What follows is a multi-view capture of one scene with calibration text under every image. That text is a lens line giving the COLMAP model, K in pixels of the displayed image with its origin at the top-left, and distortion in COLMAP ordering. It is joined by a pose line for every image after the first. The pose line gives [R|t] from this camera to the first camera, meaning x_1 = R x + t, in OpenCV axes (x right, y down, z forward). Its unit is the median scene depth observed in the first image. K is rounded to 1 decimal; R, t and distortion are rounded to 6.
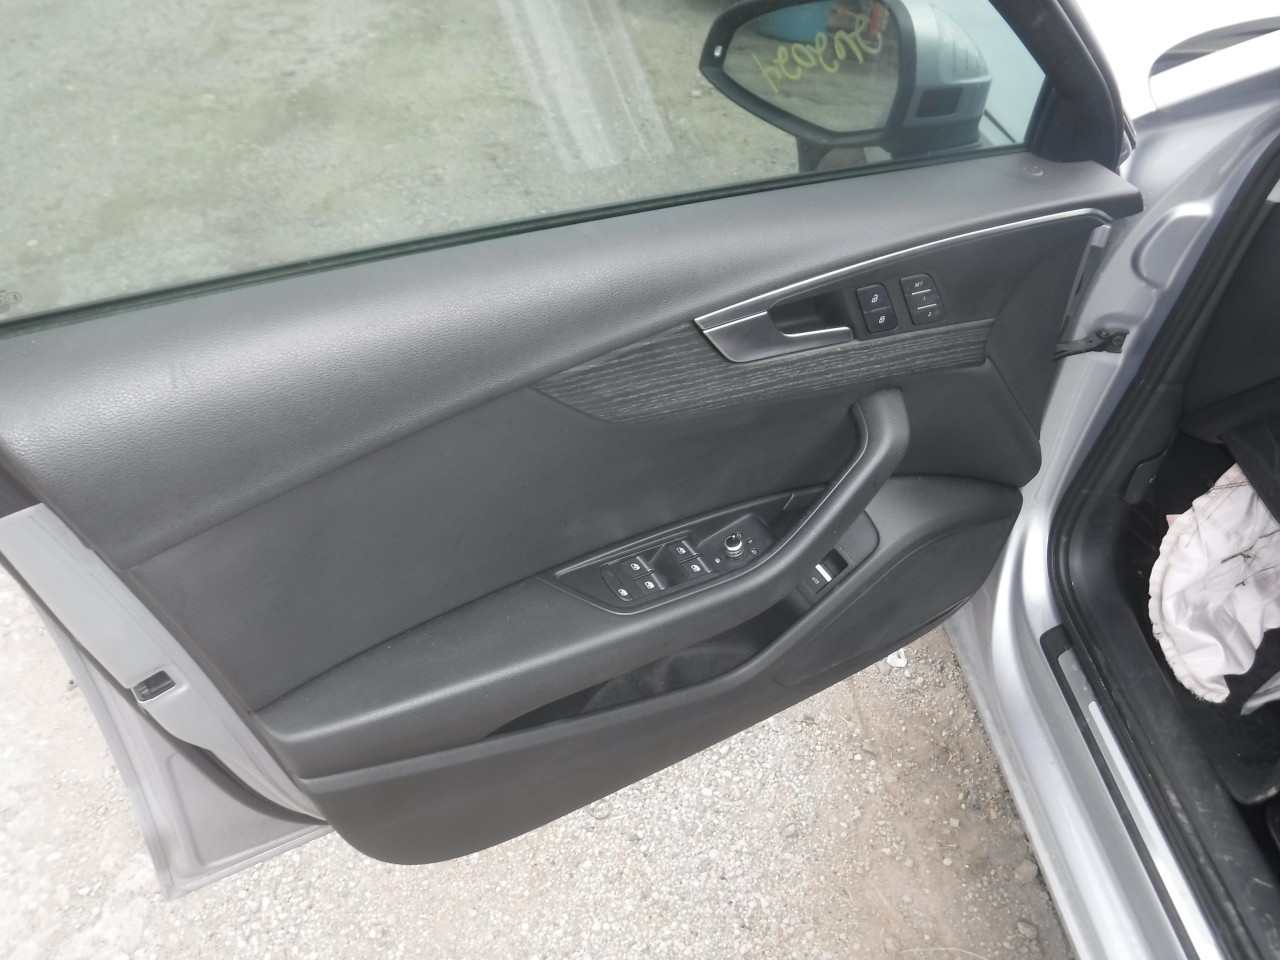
lens RADIAL K [[1051.2, 0, 640.0], [0, 1051.2, 480.0], [0, 0, 1]] dist [-0.091664, 0.038735]
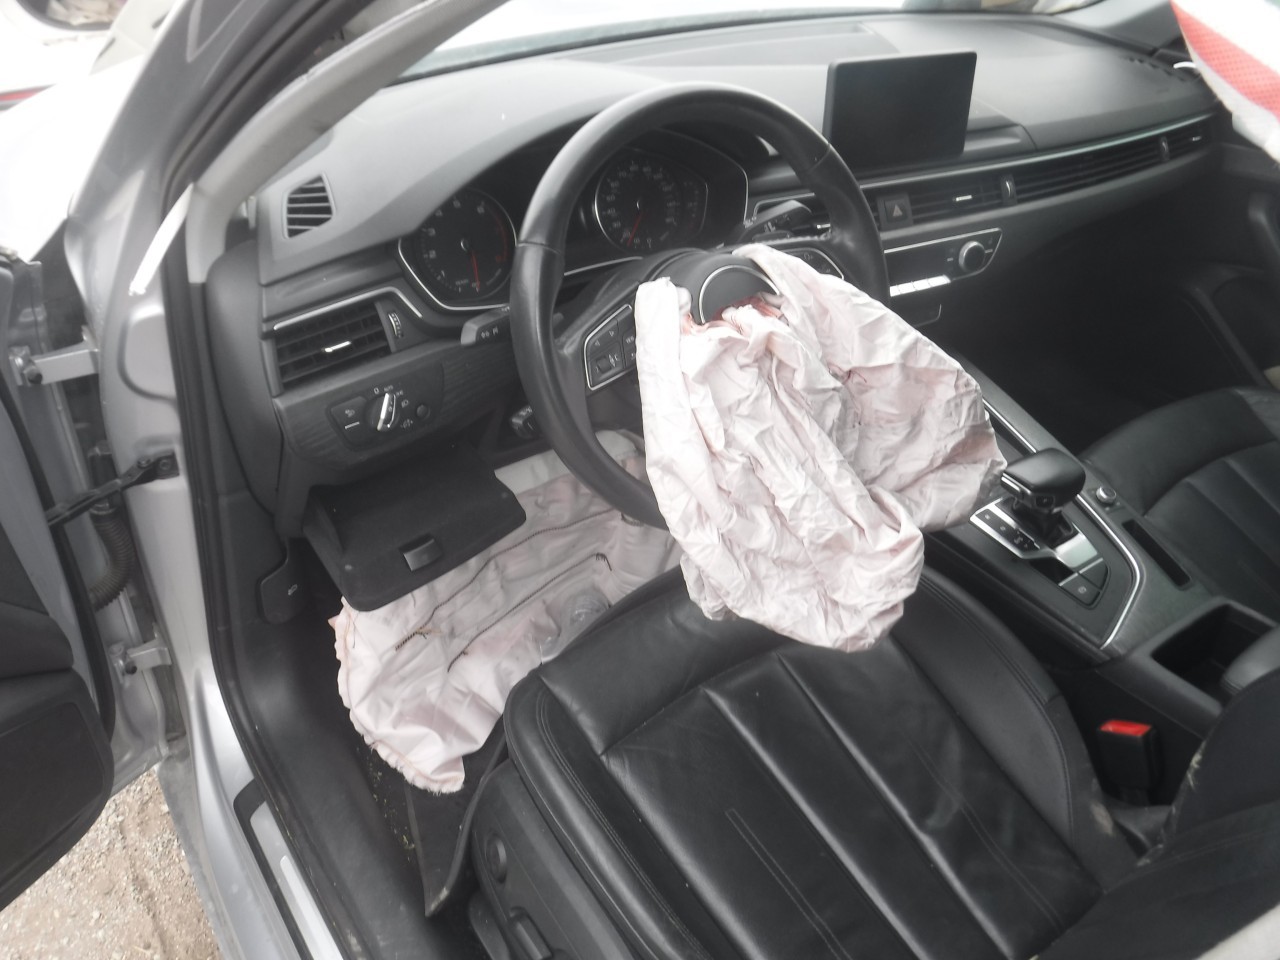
lens RADIAL K [[1051.2, 0, 640.0], [0, 1051.2, 480.0], [0, 0, 1]] dist [-0.091664, 0.038735]
pose [[0.867427, -0.289283, 0.404828, 0.417763], [0.332783, 0.942163, -0.039803, 0.046434], [-0.369900, 0.169246, 0.913526, 0.031780]]
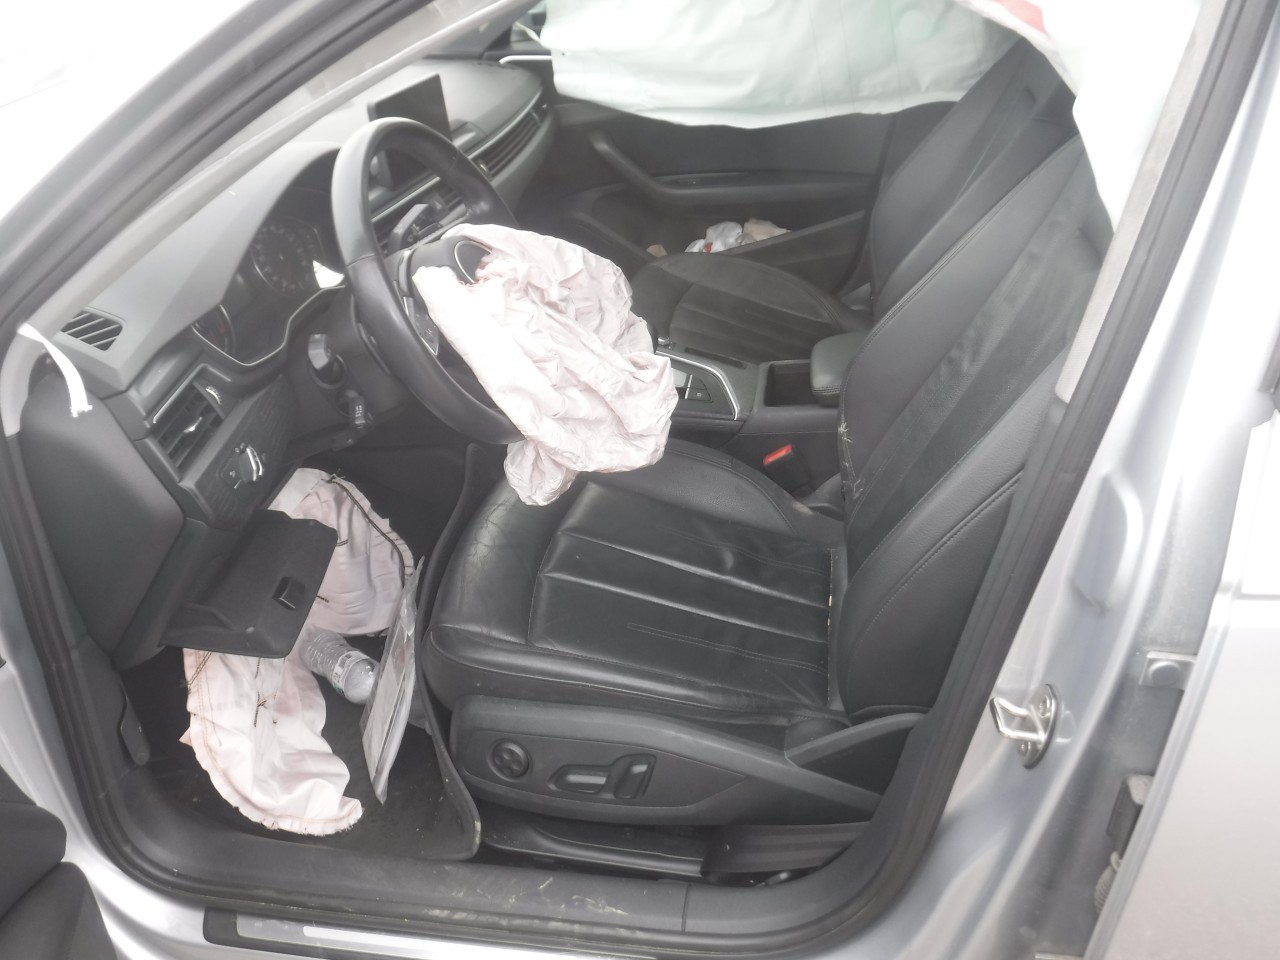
lens RADIAL K [[1051.2, 0, 640.0], [0, 1051.2, 480.0], [0, 0, 1]] dist [-0.091664, 0.038735]
pose [[0.243330, -0.548050, 0.800270, 0.007611], [0.693407, 0.675205, 0.251565, -0.068093], [-0.678217, 0.493699, 0.544319, 0.113062]]
